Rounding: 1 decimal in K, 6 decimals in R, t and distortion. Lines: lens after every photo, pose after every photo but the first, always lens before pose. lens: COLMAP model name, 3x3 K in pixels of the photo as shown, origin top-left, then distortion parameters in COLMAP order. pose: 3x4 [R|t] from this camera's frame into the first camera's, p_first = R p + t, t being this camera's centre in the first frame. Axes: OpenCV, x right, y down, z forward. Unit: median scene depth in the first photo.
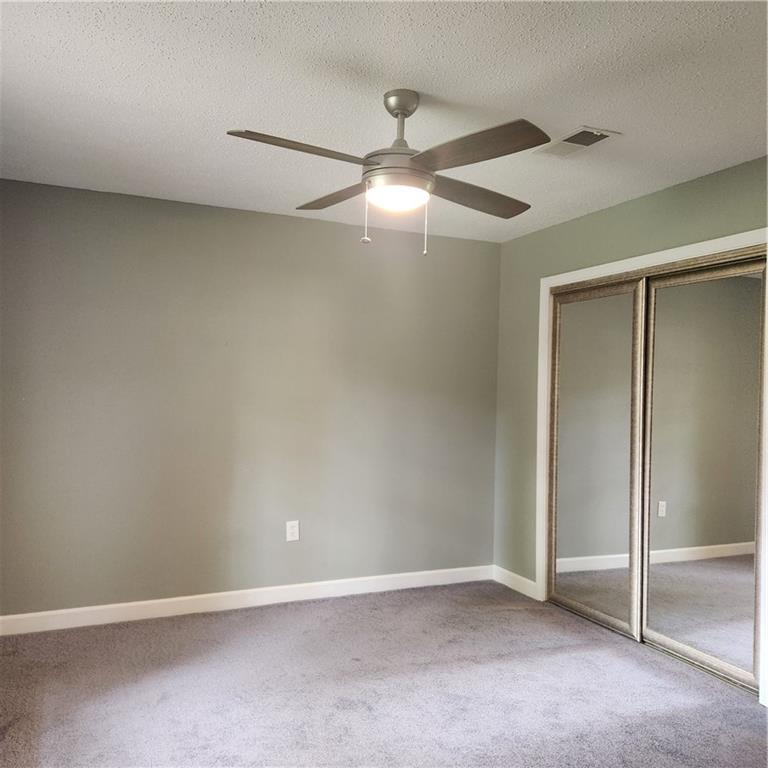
lens RADIAL K [[671.1, 0, 383.1], [0, 671.1, 381.3], [0, 0, 1]] dist [0.084494, -0.048874]
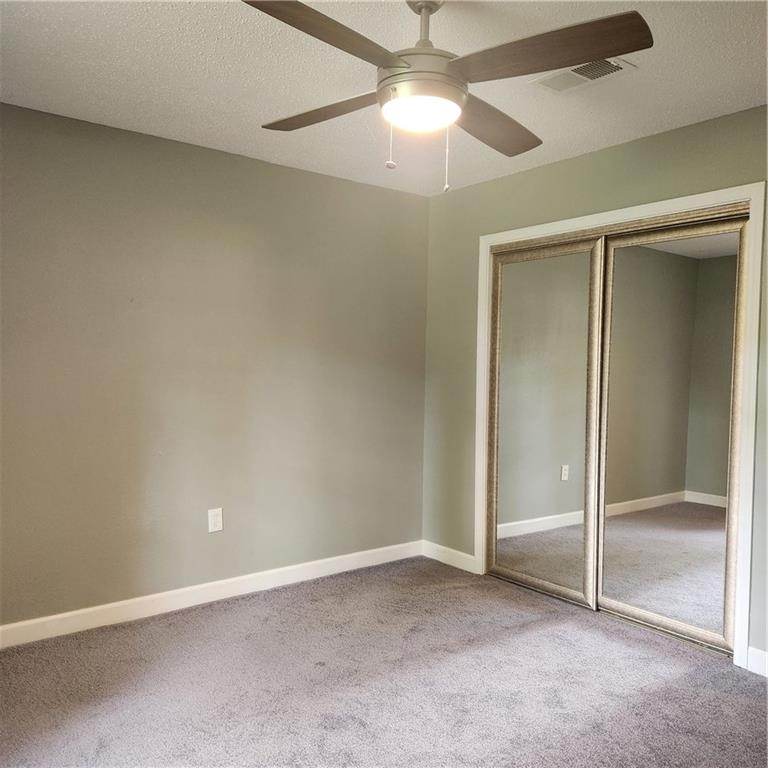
lens RADIAL K [[671.1, 0, 381.1], [0, 671.1, 384.9], [0, 0, 1]] dist [0.084494, -0.048874]
pose [[0.972528, -0.015377, 0.232276, -0.145717], [0.003566, 0.998683, 0.051187, 0.006222], [-0.232757, -0.048953, 0.971302, 0.136363]]
